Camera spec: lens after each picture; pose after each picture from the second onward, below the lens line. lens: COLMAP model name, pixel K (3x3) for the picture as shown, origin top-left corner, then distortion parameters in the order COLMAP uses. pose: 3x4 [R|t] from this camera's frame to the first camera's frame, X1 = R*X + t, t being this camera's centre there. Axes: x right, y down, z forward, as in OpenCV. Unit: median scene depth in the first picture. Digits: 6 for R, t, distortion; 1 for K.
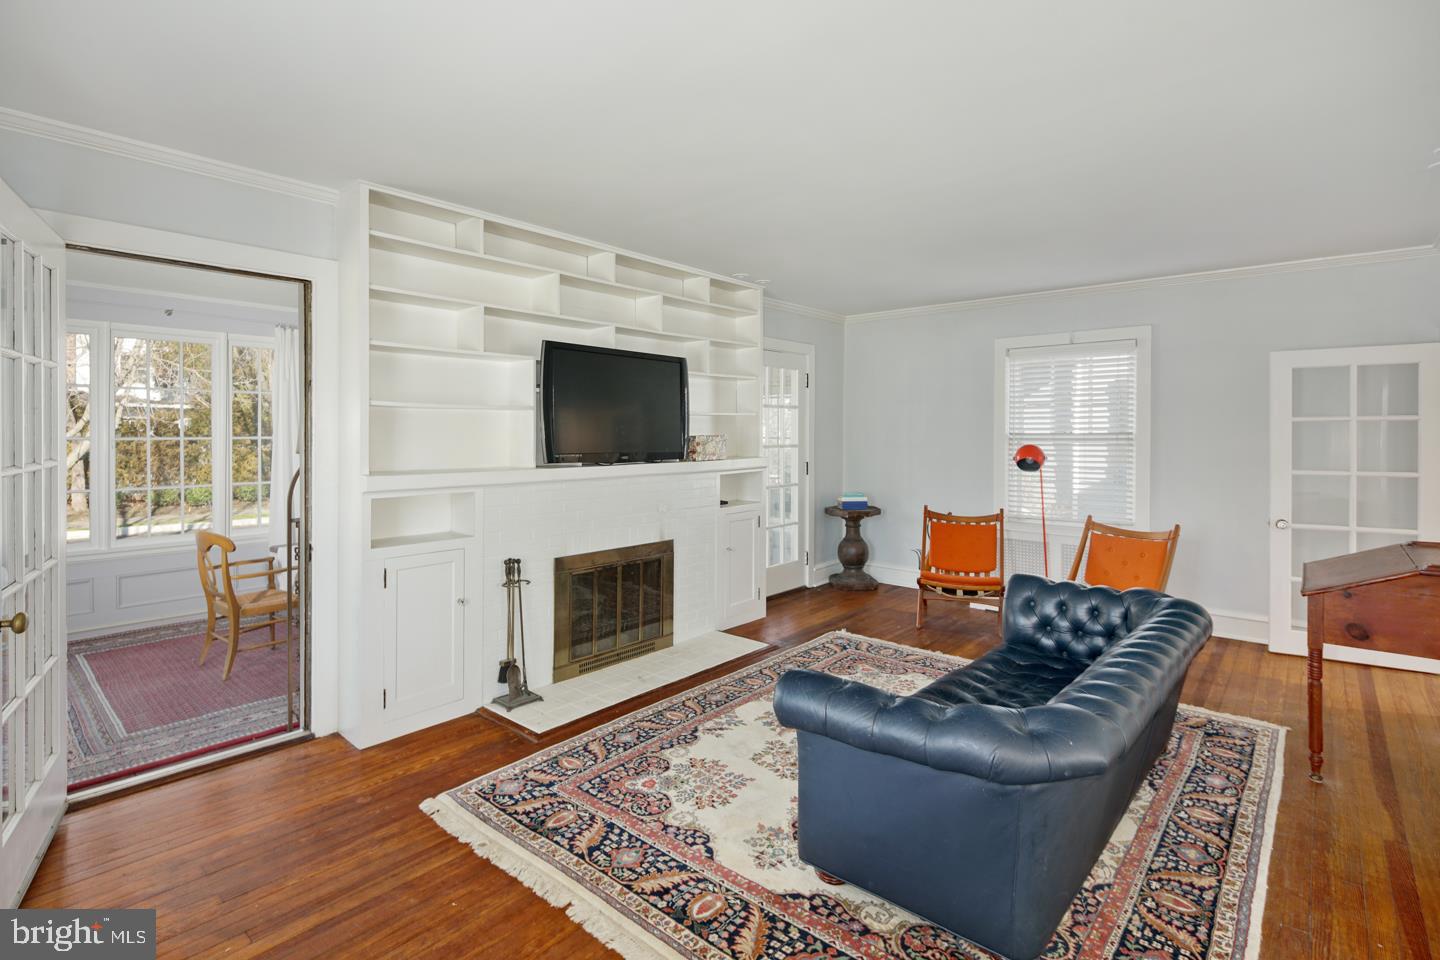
lens RADIAL K [[697.9, 0, 704.9], [0, 697.9, 430.1], [0, 0, 1]] dist [0.003359, 0.000366]
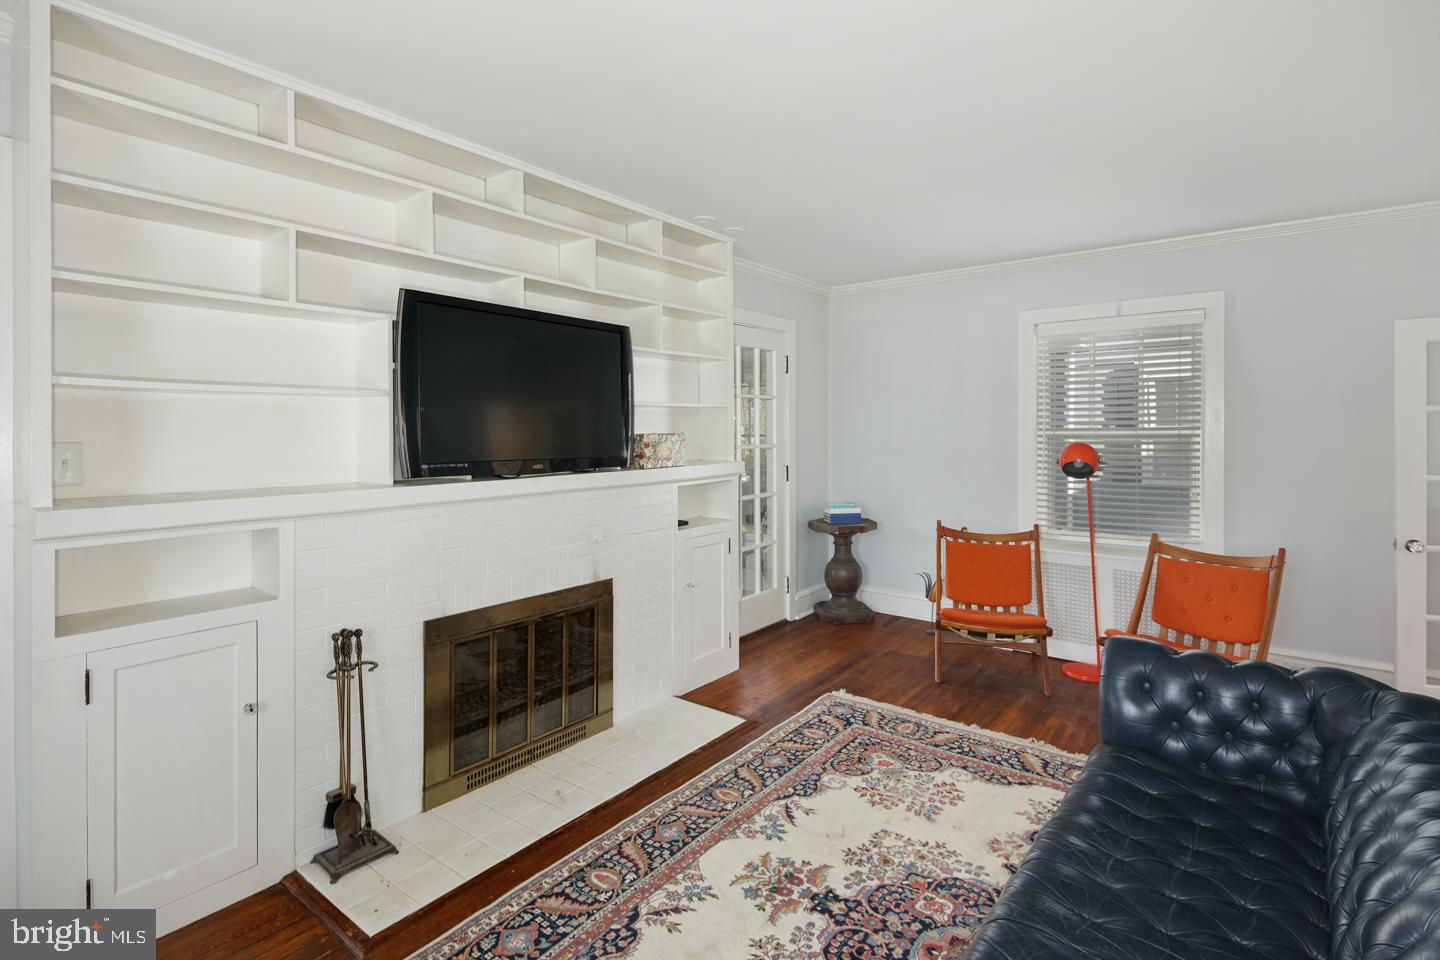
lens RADIAL K [[697.9, 0, 704.9], [0, 697.9, 430.1], [0, 0, 1]] dist [0.003359, 0.000366]
pose [[0.998597, -0.004929, 0.052719, 0.013647], [0.004692, 0.999978, 0.004607, 0.001080], [-0.052741, -0.004353, 0.998599, 0.299176]]
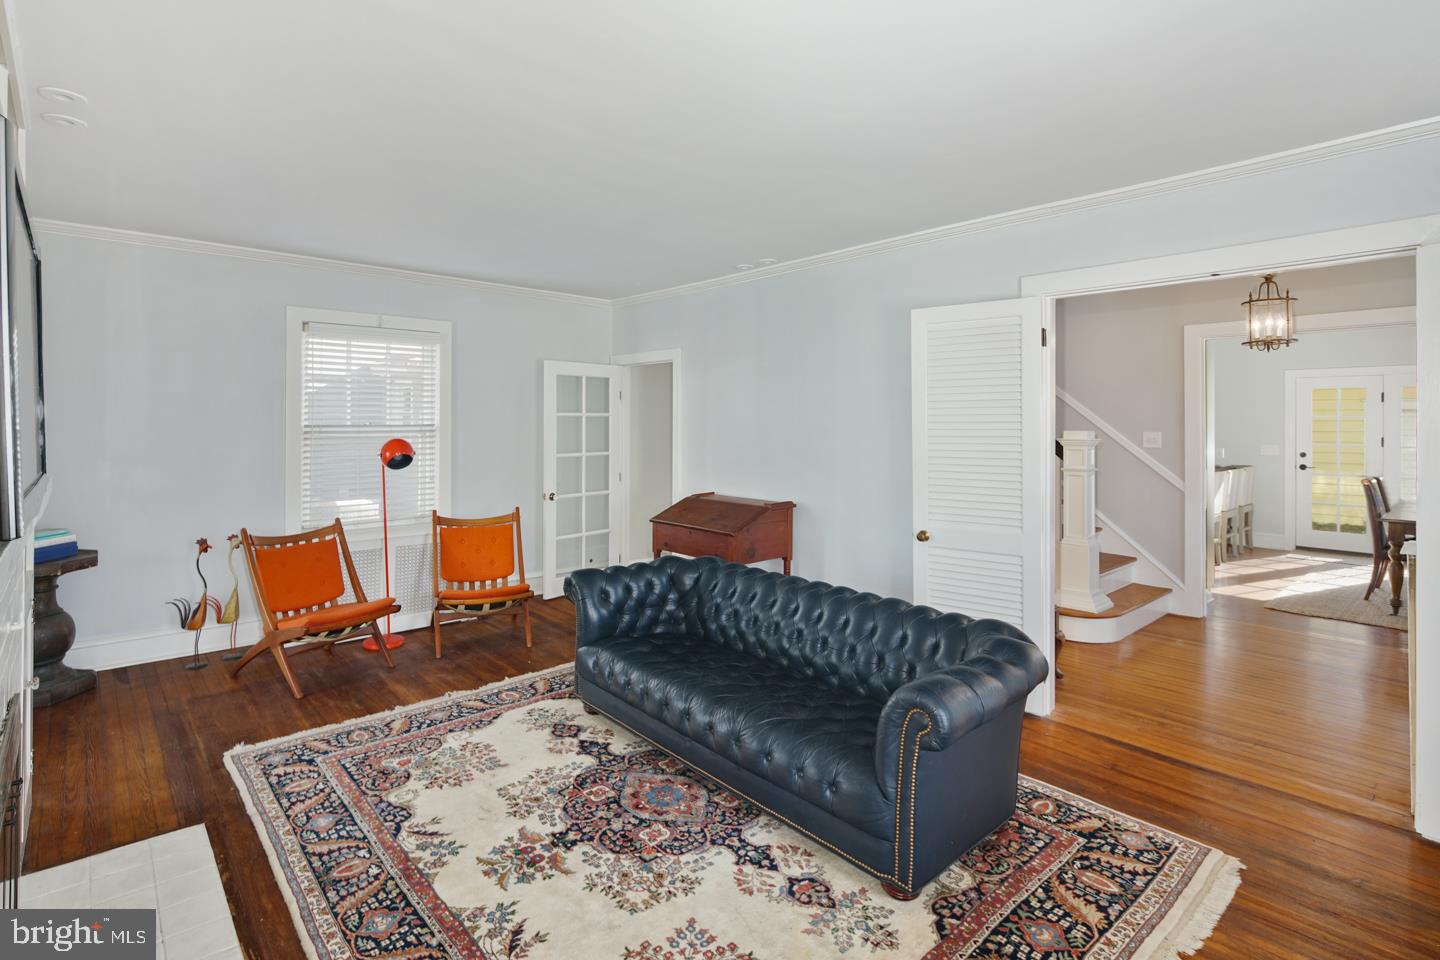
lens RADIAL K [[697.9, 0, 704.9], [0, 697.9, 430.1], [0, 0, 1]] dist [0.003359, 0.000366]
pose [[0.133179, -0.010510, 0.991036, -0.418537], [-0.008089, 0.999899, 0.011691, -0.003900], [-0.991059, -0.009574, 0.133081, 0.598076]]
